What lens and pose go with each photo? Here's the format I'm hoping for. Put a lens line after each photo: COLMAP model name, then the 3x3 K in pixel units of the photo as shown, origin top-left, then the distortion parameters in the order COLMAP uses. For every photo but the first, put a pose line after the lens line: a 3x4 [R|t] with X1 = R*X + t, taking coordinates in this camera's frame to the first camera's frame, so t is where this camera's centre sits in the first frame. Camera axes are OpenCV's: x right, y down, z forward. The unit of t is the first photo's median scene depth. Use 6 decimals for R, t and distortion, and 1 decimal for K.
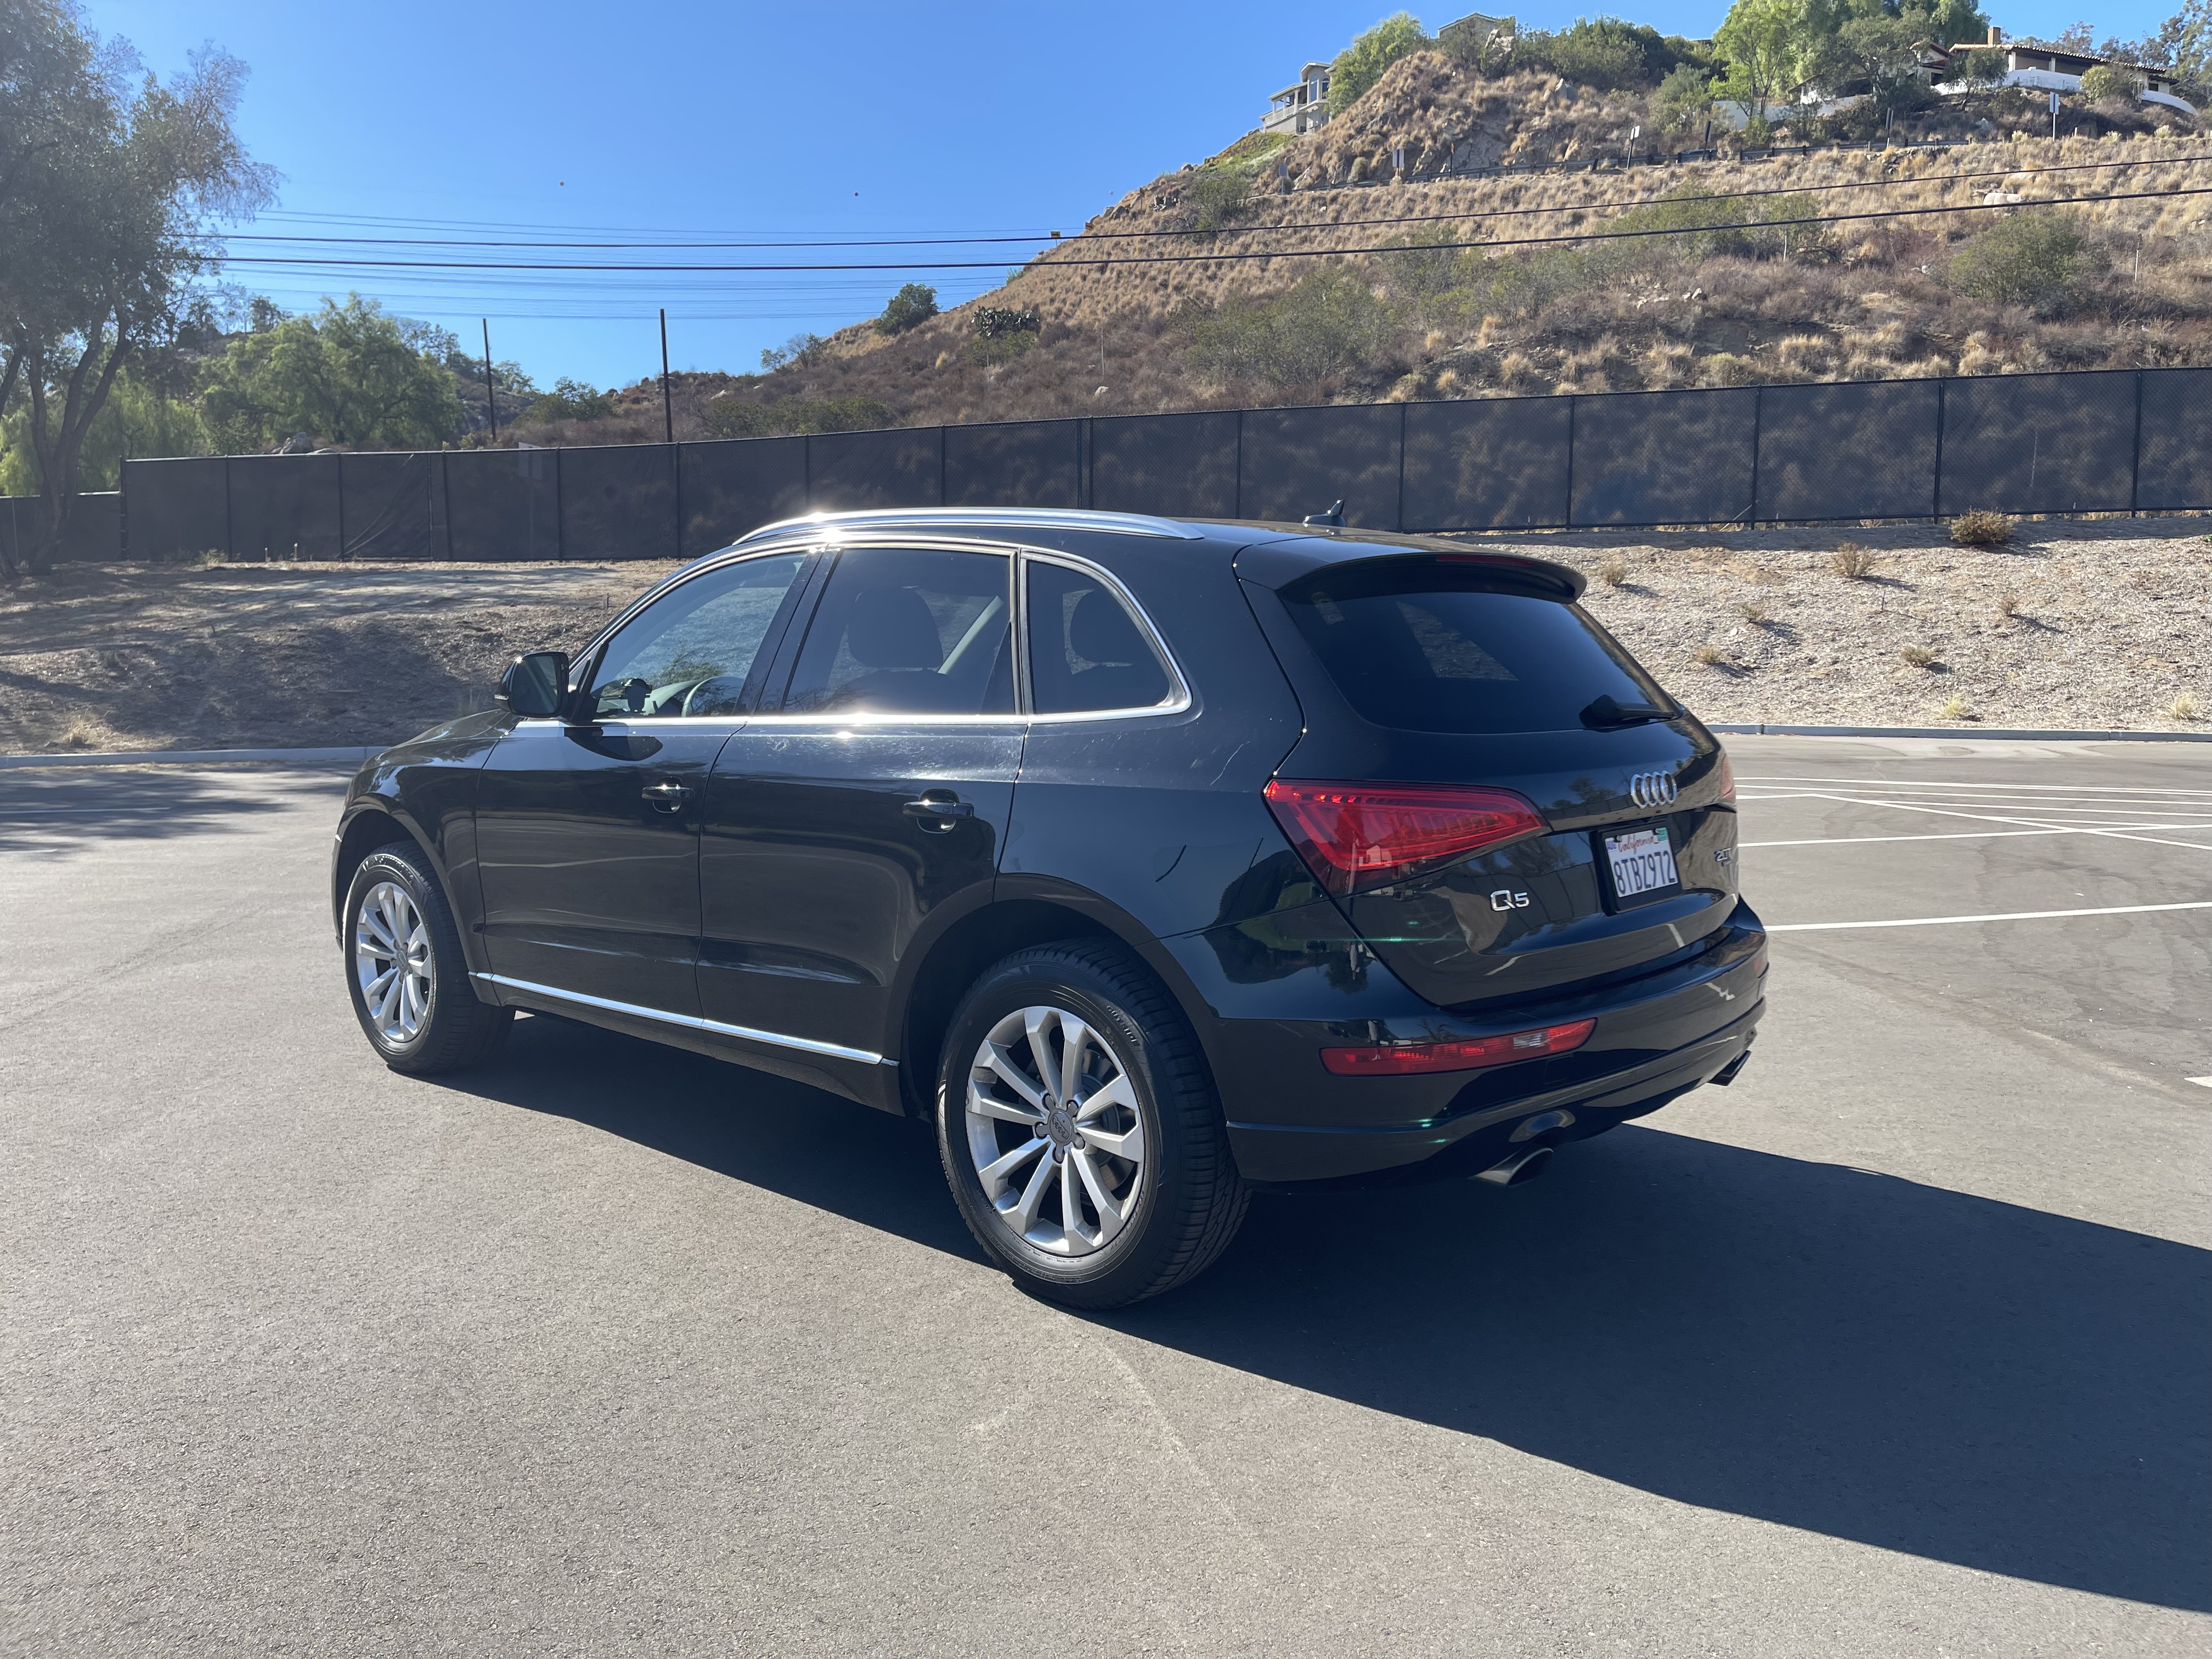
lens RADIAL K [[1668.5, 0, 1106.9], [0, 1668.5, 756.1], [0, 0, 1]] dist [0.125207, -0.175203]
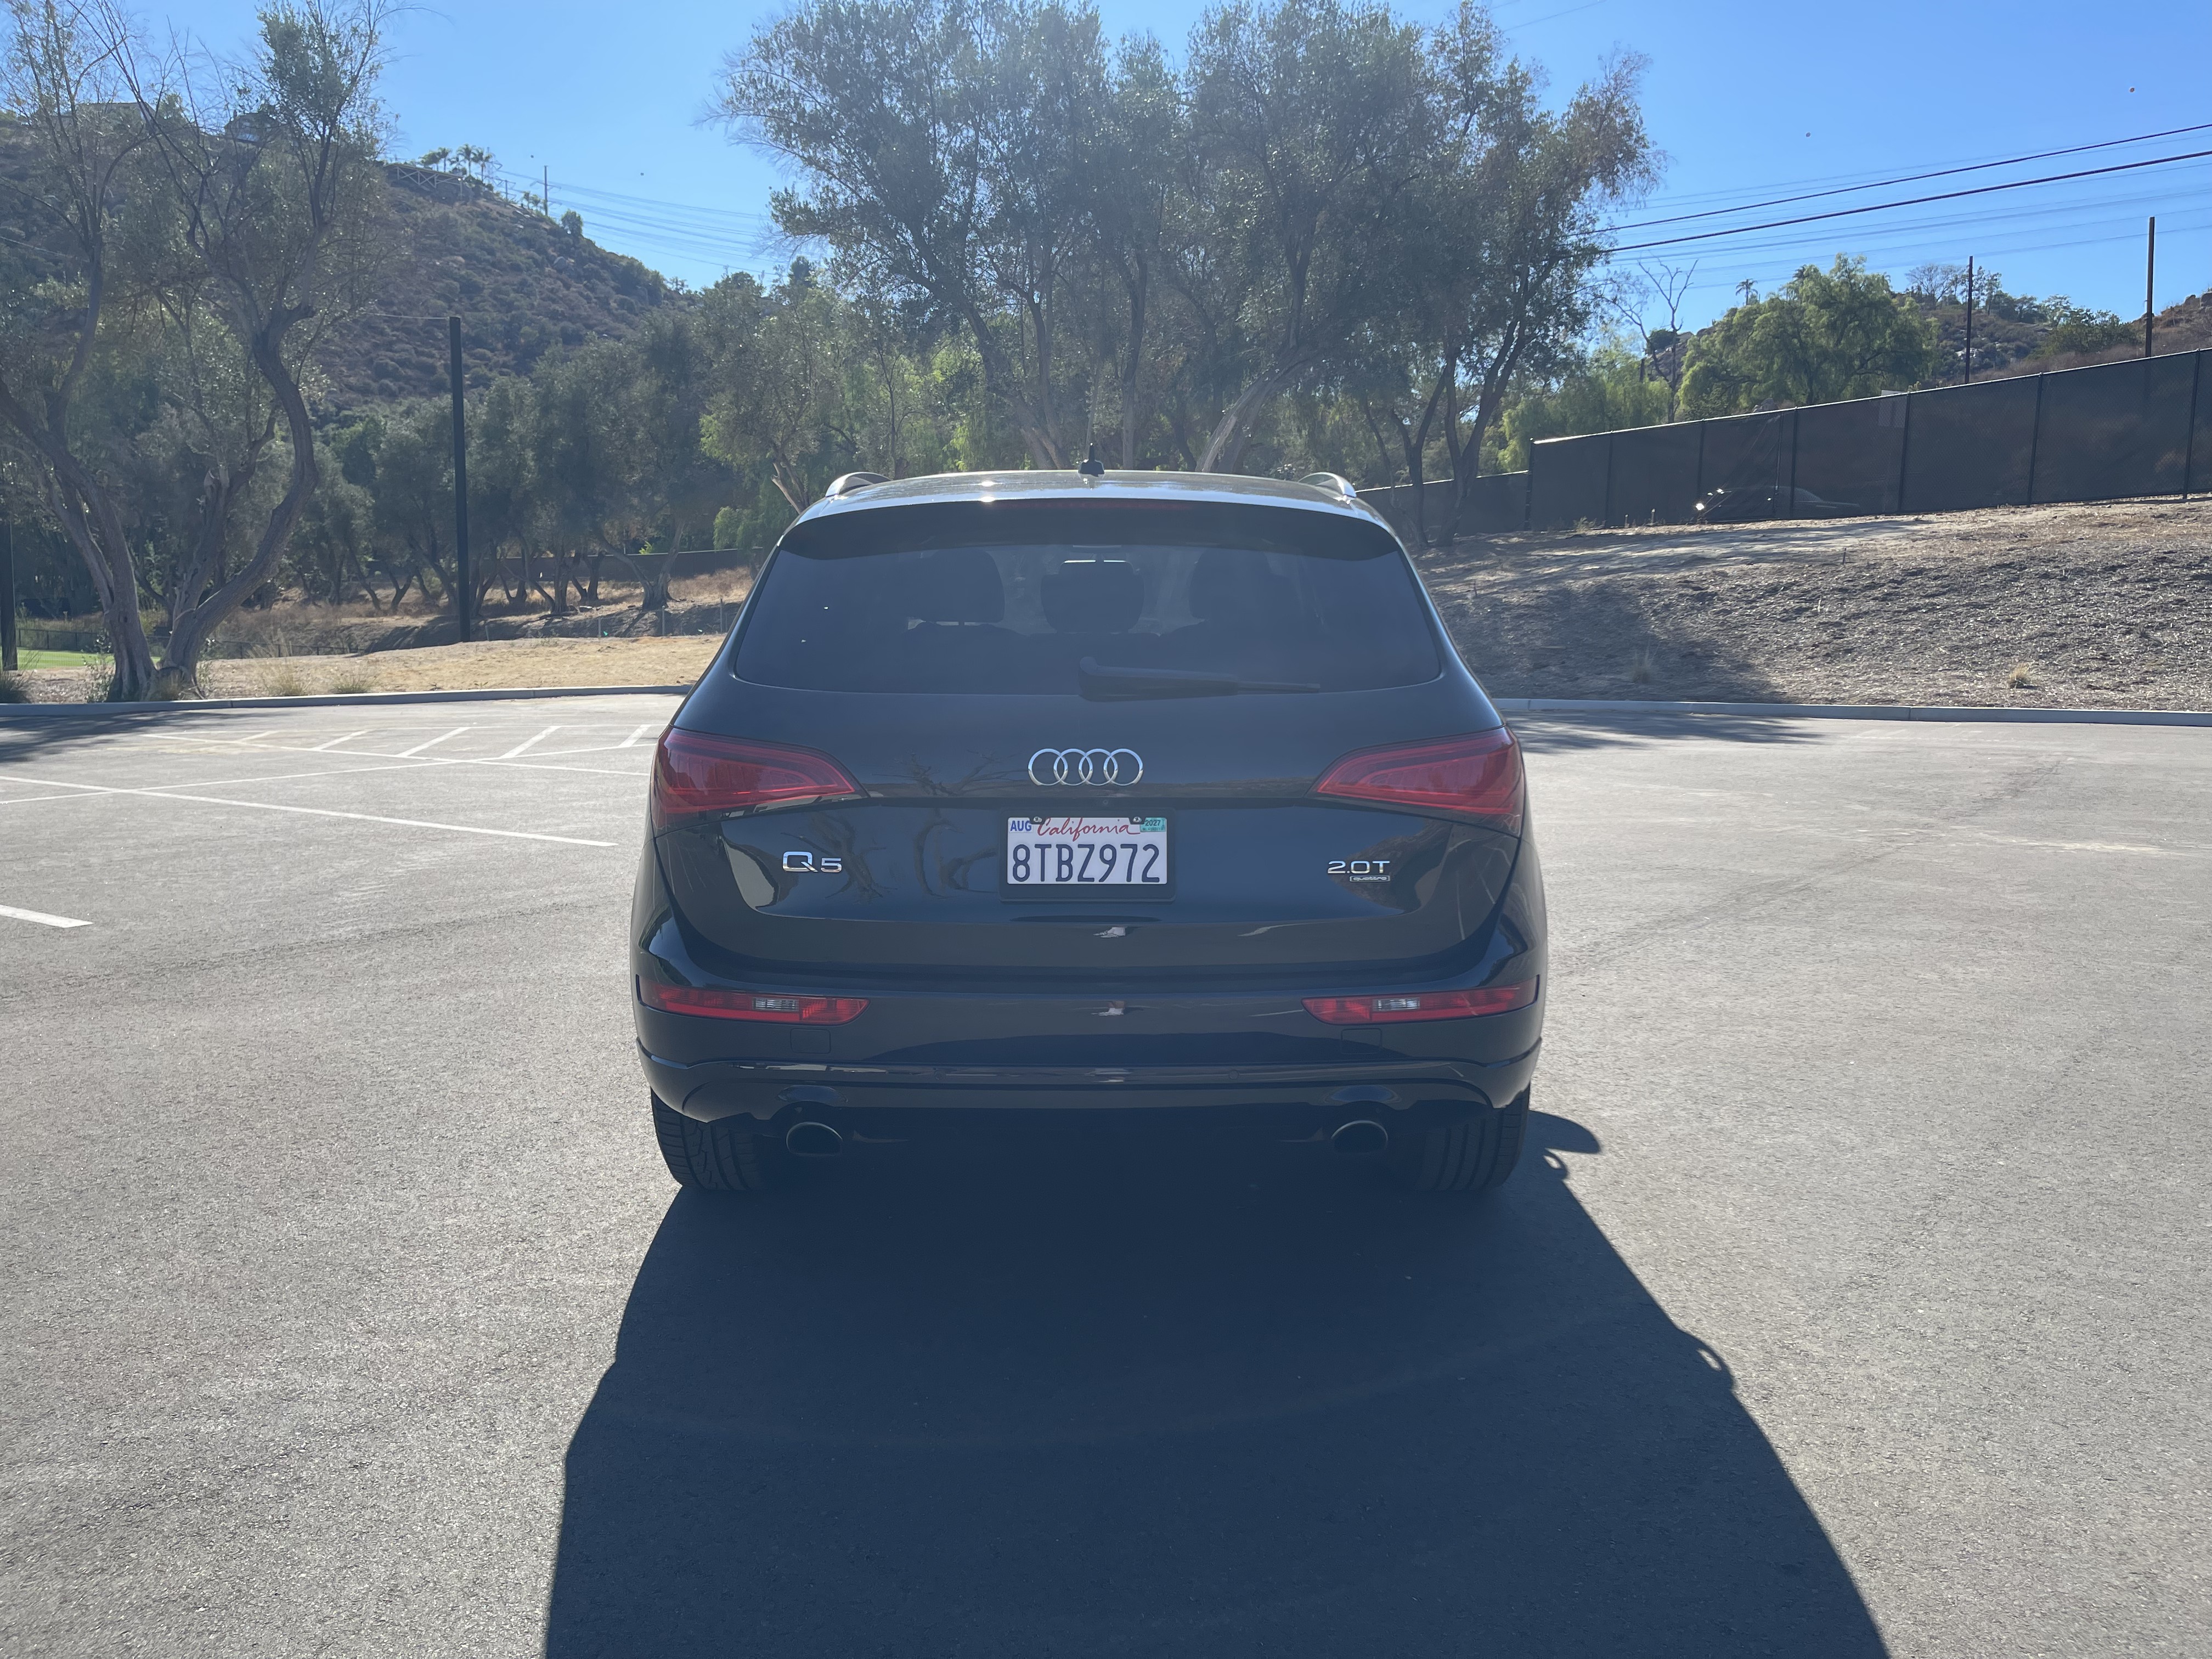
lens RADIAL K [[1668.5, 0, 1106.9], [0, 1668.5, 756.1], [0, 0, 1]] dist [0.125207, -0.175203]
pose [[0.665729, 0.069894, -0.742913, 0.091645], [-0.052408, 0.997525, 0.046885, -0.002499], [0.744351, 0.007722, 0.667744, 0.041158]]
